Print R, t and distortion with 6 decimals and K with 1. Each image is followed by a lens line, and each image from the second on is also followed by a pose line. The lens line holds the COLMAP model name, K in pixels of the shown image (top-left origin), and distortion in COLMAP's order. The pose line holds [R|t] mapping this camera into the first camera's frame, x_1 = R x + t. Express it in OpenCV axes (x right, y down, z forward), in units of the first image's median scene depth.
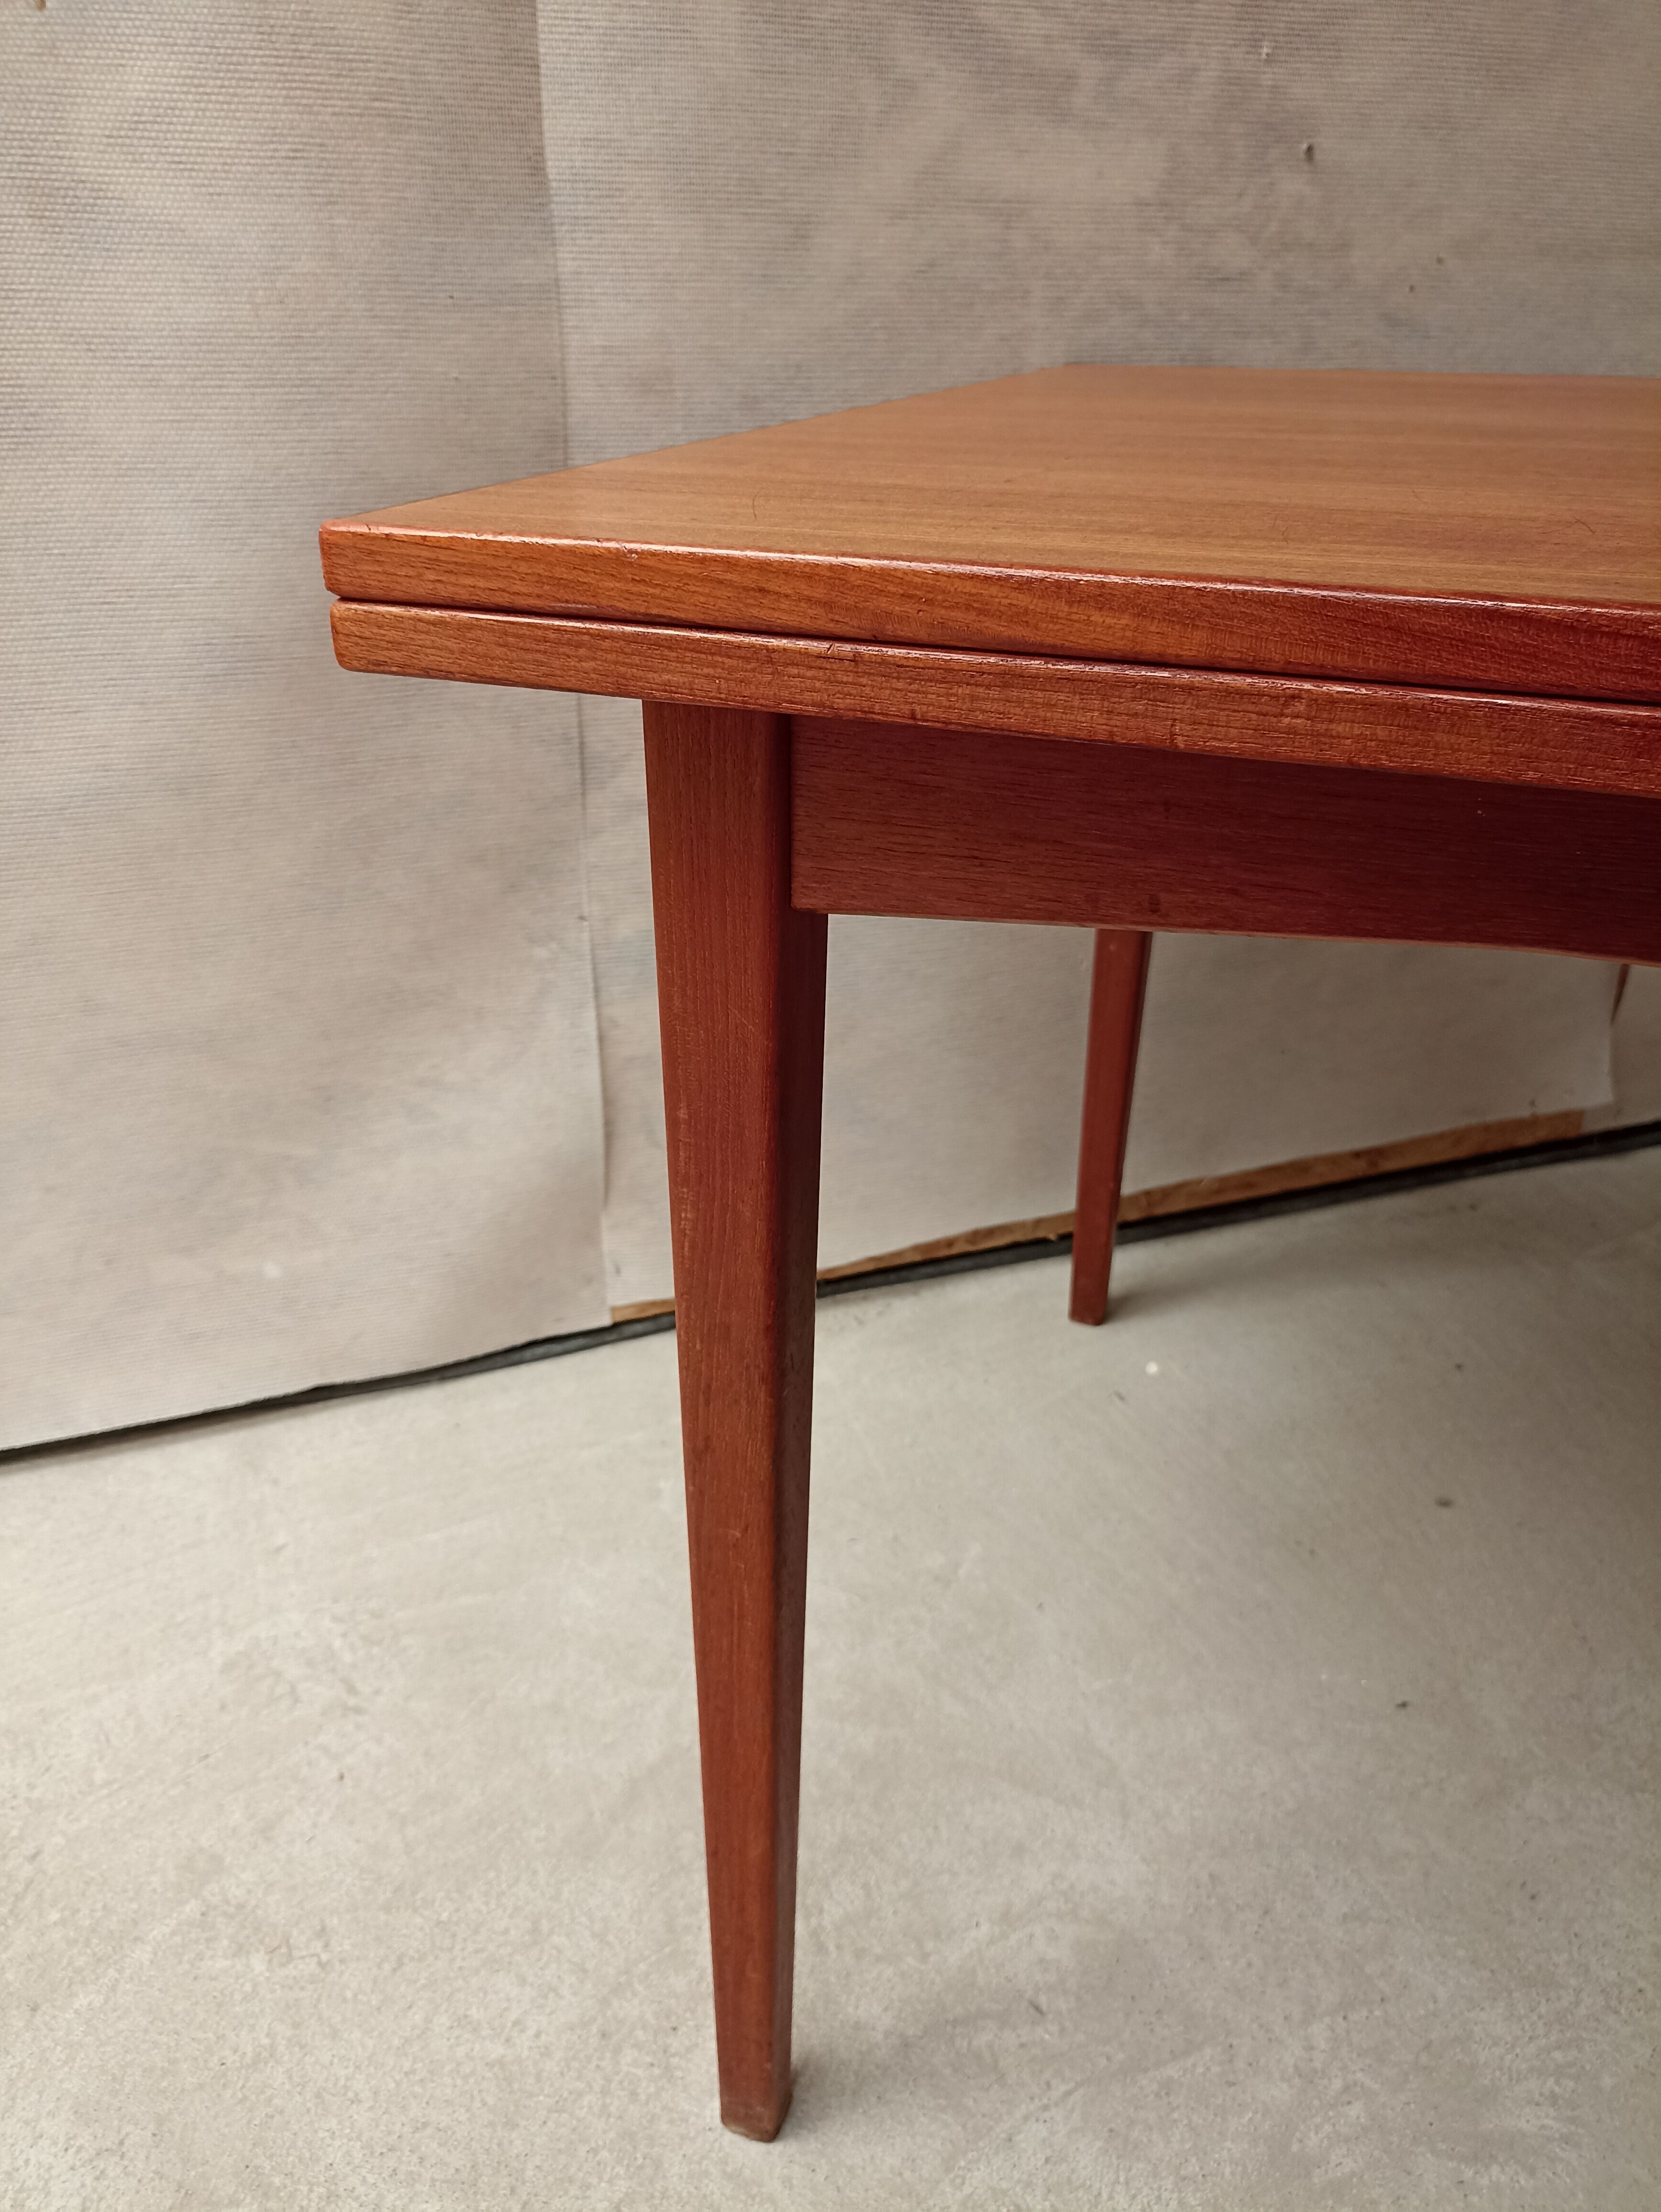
lens RADIAL K [[1685.8, 0, 817.6], [0, 1685.8, 1090.0], [0, 0, 1]] dist [-0.000445, 0.009402]
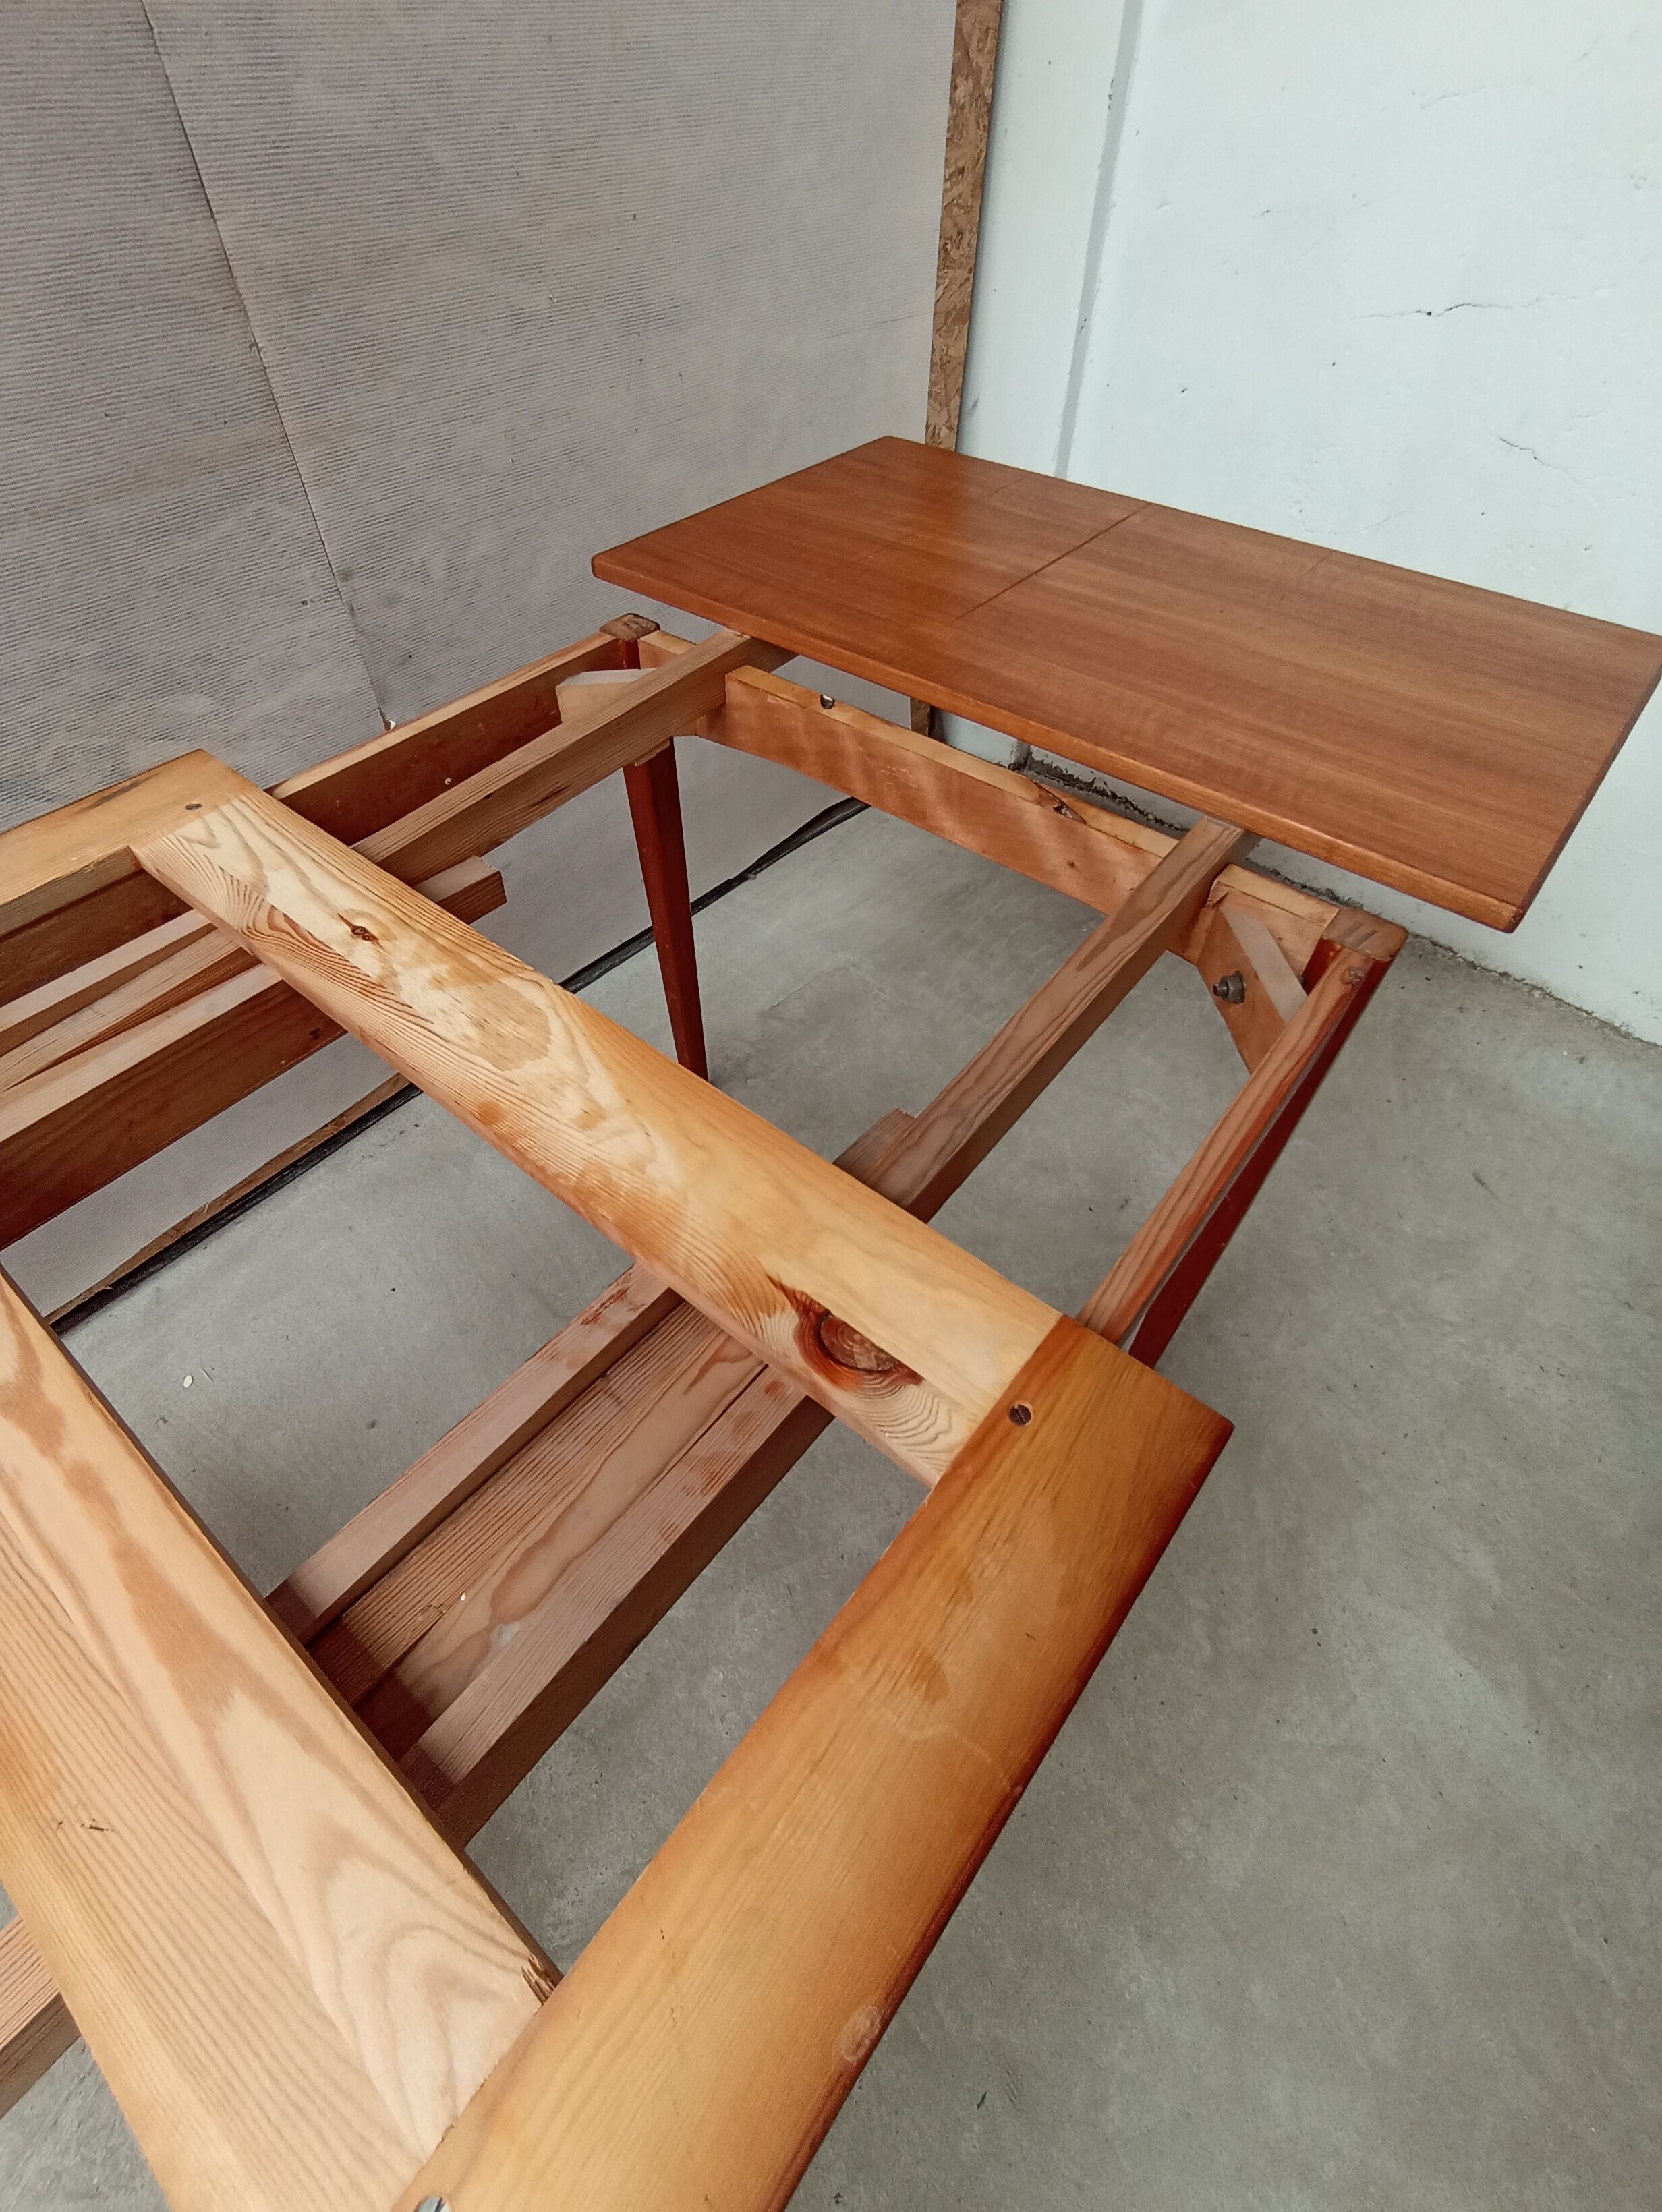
lens RADIAL K [[1015.8, 0, 816.2], [0, 1015.8, 1129.2], [0, 0, 1]] dist [-0.026057, 0.016702]
pose [[0.869761, -0.379721, 0.315162, 0.609466], [0.220060, 0.870097, 0.441026, -0.372229], [-0.441688, -0.314233, 0.840339, 0.102004]]
